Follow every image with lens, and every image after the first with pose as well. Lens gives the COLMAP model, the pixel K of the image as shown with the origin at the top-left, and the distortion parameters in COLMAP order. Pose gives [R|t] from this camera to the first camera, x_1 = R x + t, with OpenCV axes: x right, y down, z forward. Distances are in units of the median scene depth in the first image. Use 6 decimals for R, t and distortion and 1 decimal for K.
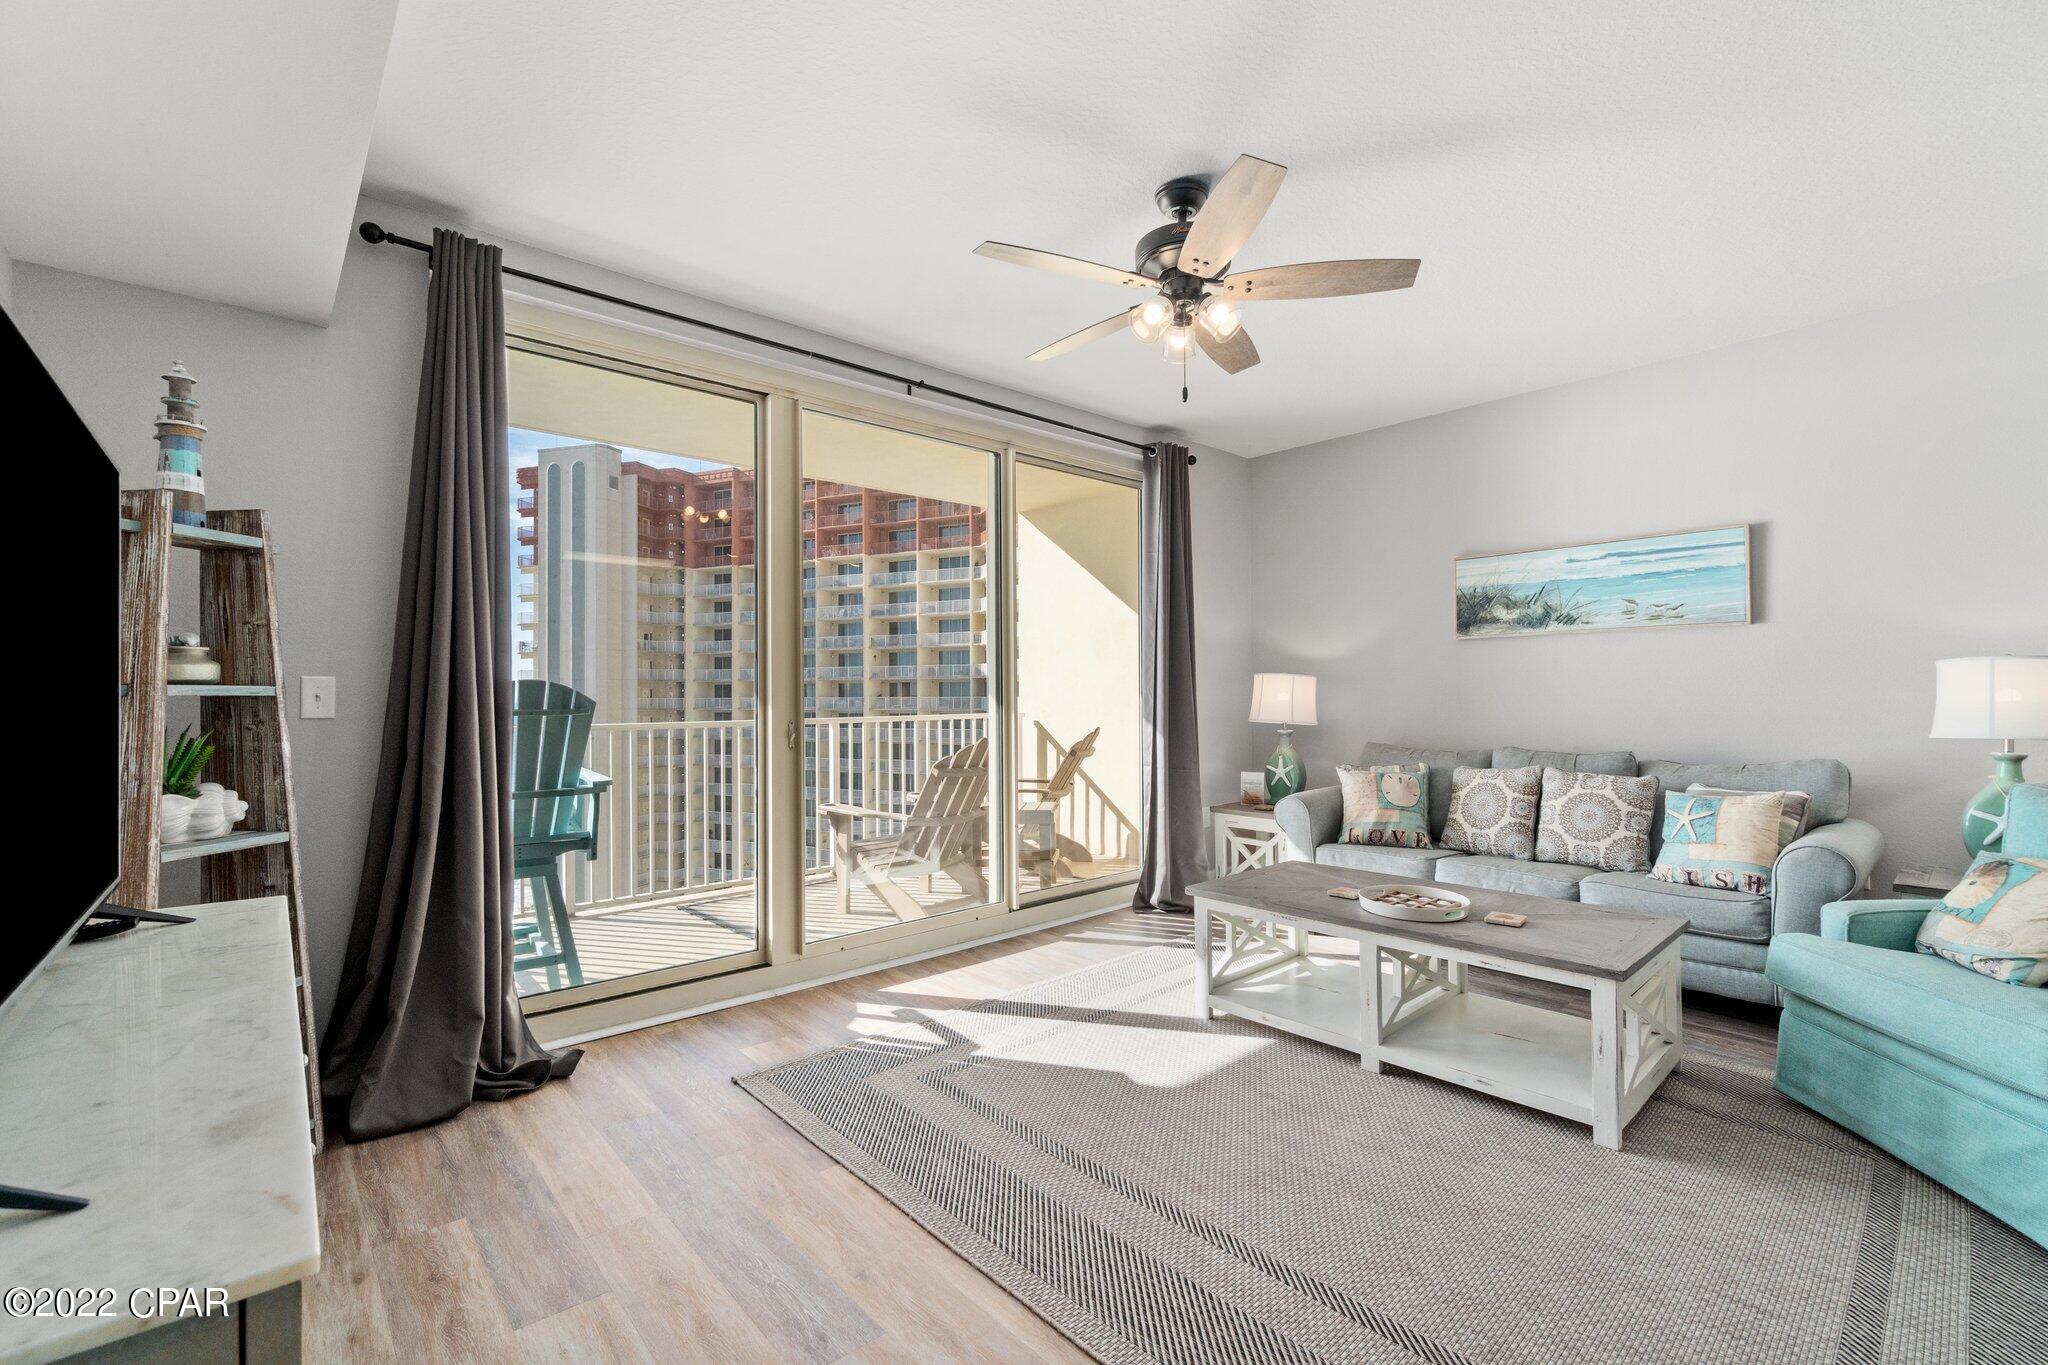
lens RADIAL K [[881.7, 0, 1029.7], [0, 881.7, 685.6], [0, 0, 1]] dist [-0.001828, 0.000350]
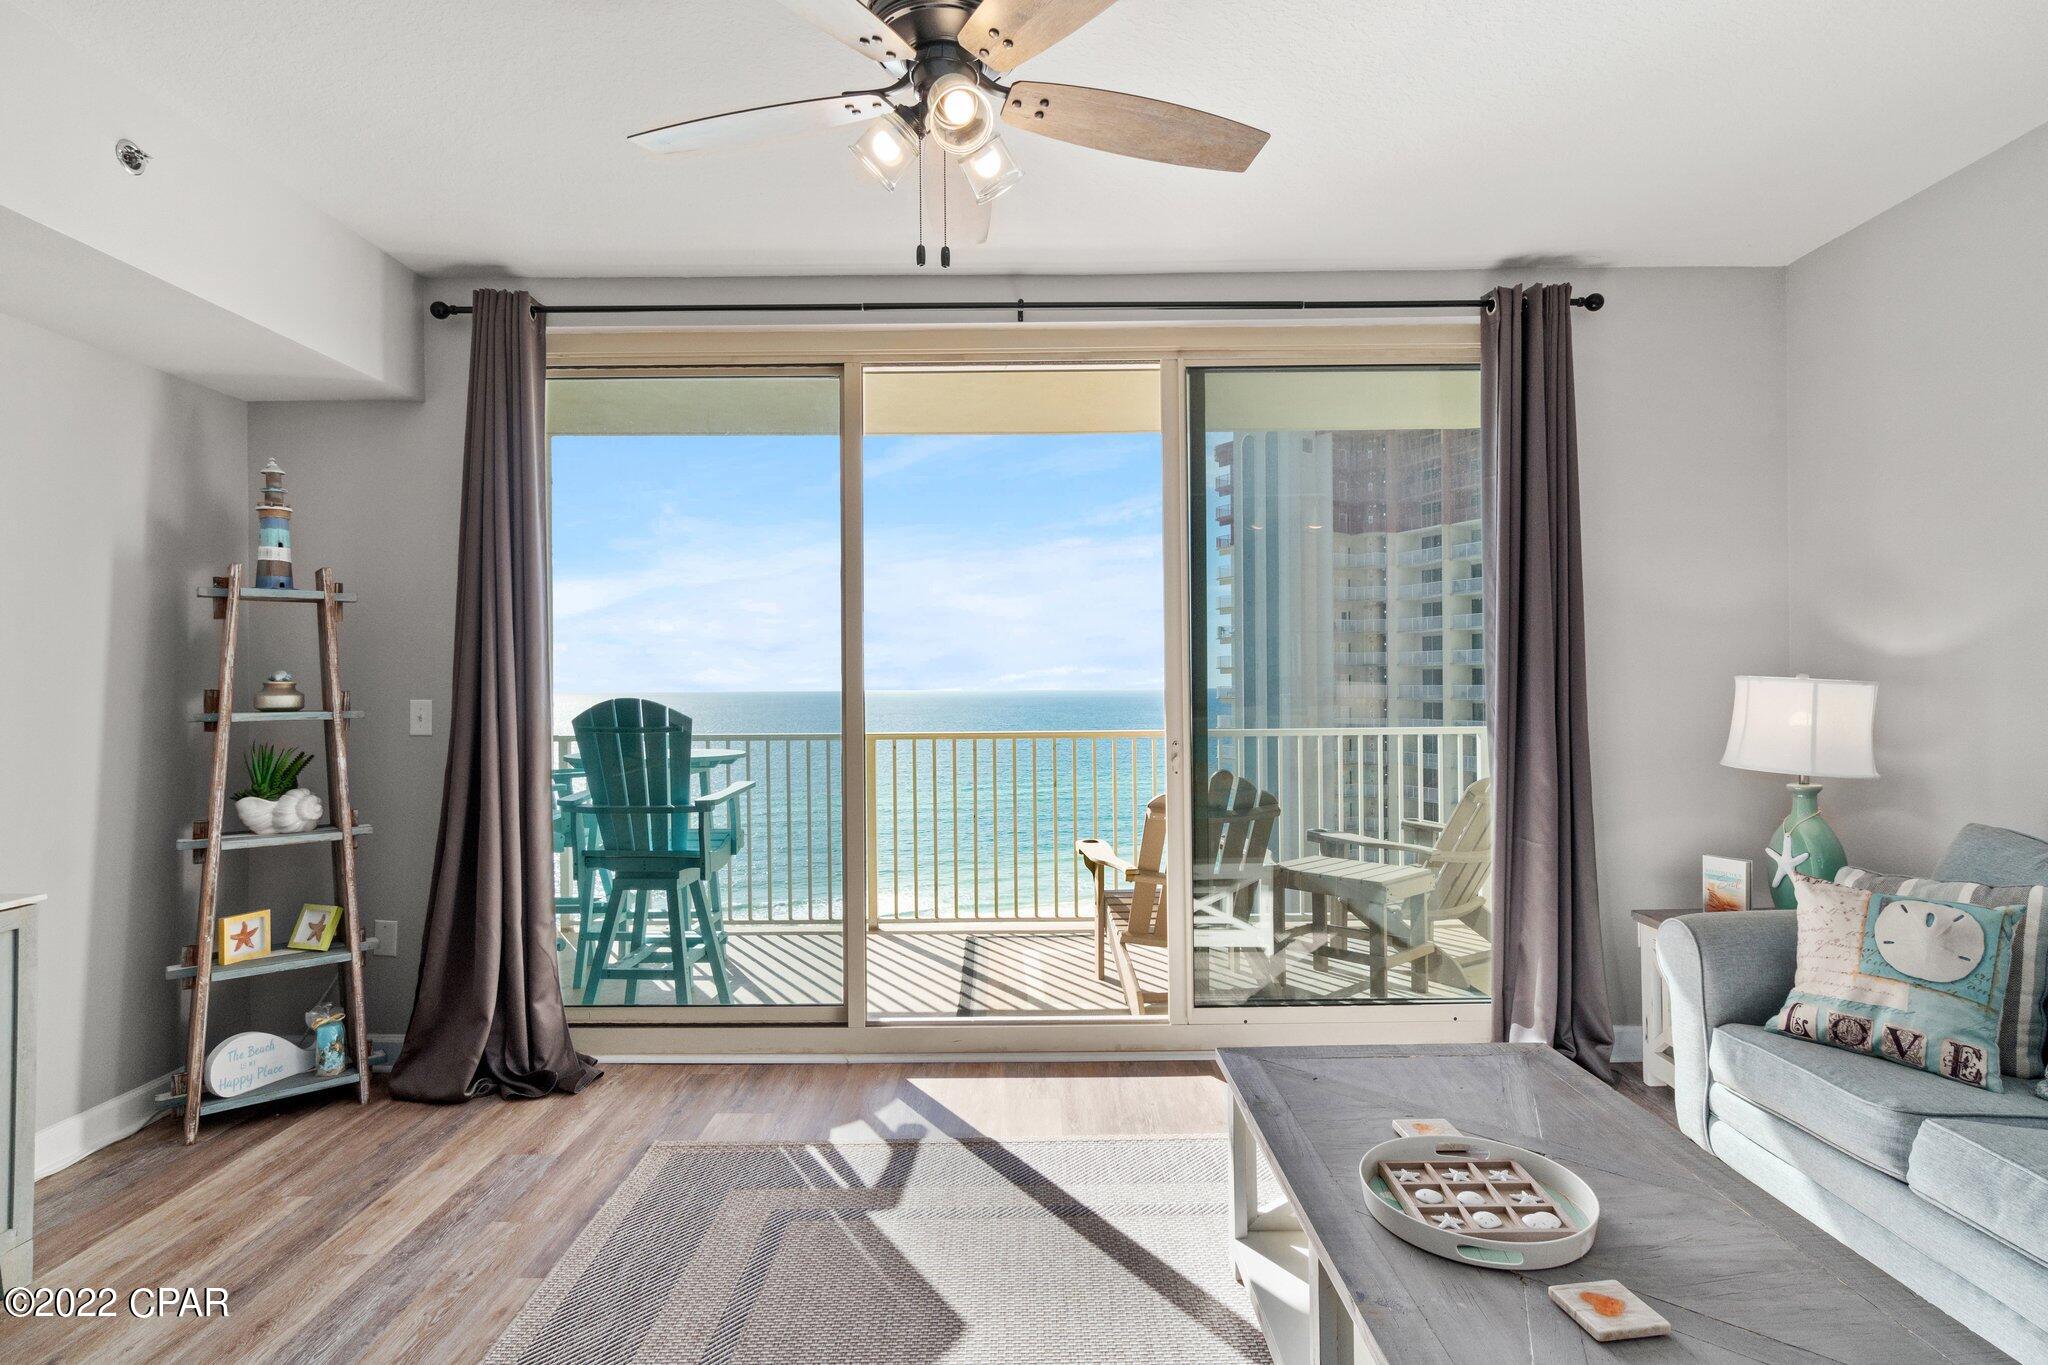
lens RADIAL K [[1041.2, 0, 1029.5], [0, 1041.2, 683.6], [0, 0, 1]] dist [-0.001792, 0.000155]
pose [[0.745871, -0.000583, -0.666090, 0.463492], [0.009800, 0.999901, 0.010099, -0.024474], [0.666018, -0.014060, 0.745803, 0.322346]]
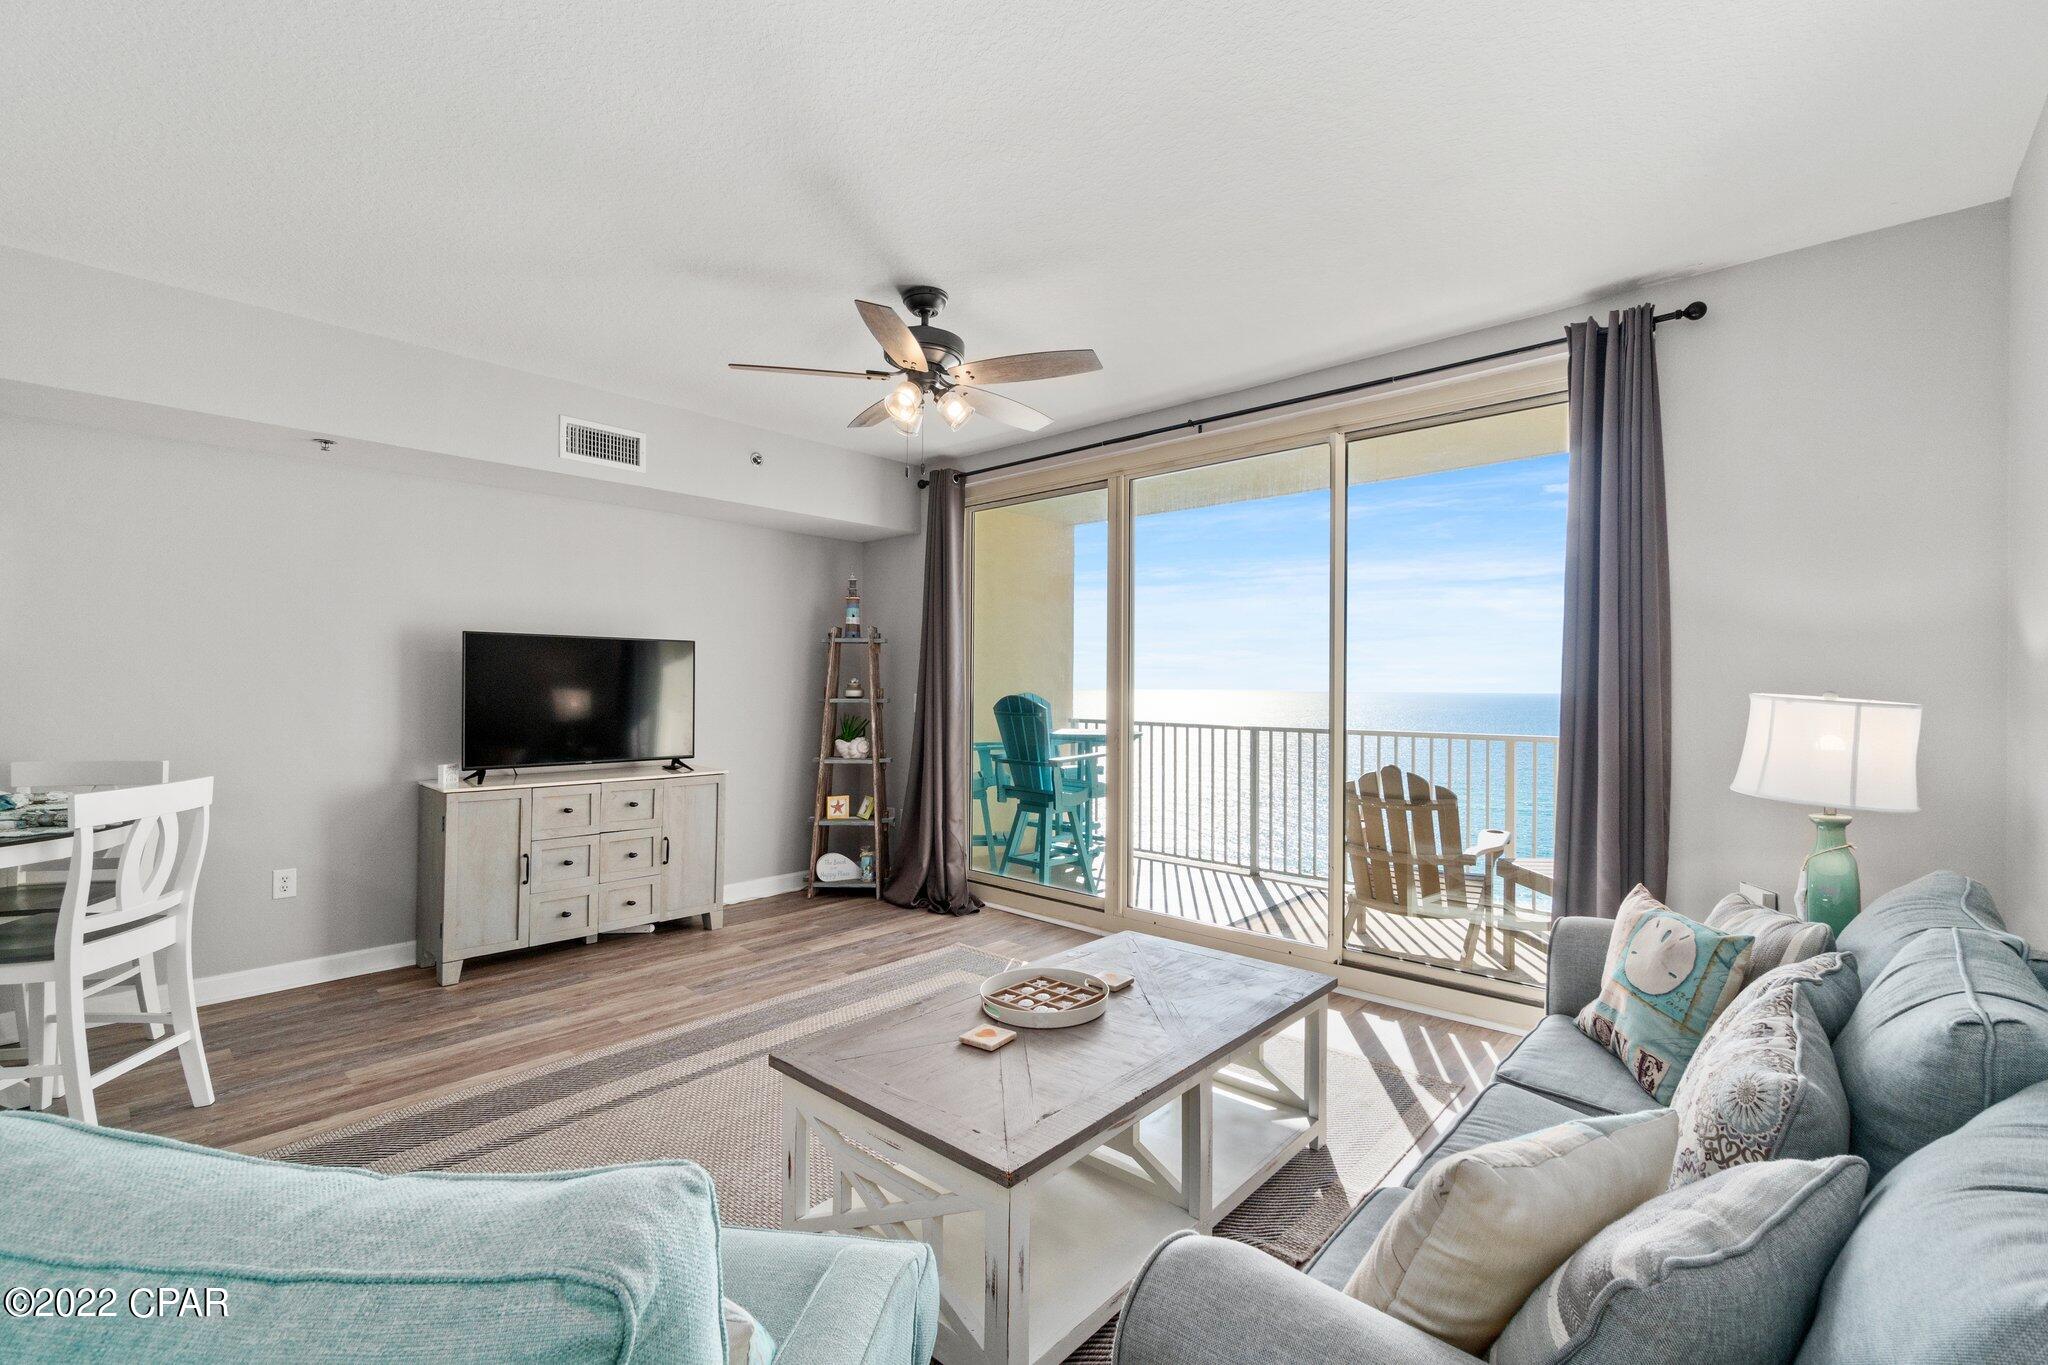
lens RADIAL K [[889.2, 0, 1029.1], [0, 889.2, 685.8], [0, 0, 1]] dist [-0.000305, 0.000396]
pose [[0.102153, 0.006321, -0.994749, 0.909164], [0.002752, 0.999974, 0.006637, -0.028429], [0.994765, -0.003415, 0.102133, 0.669999]]
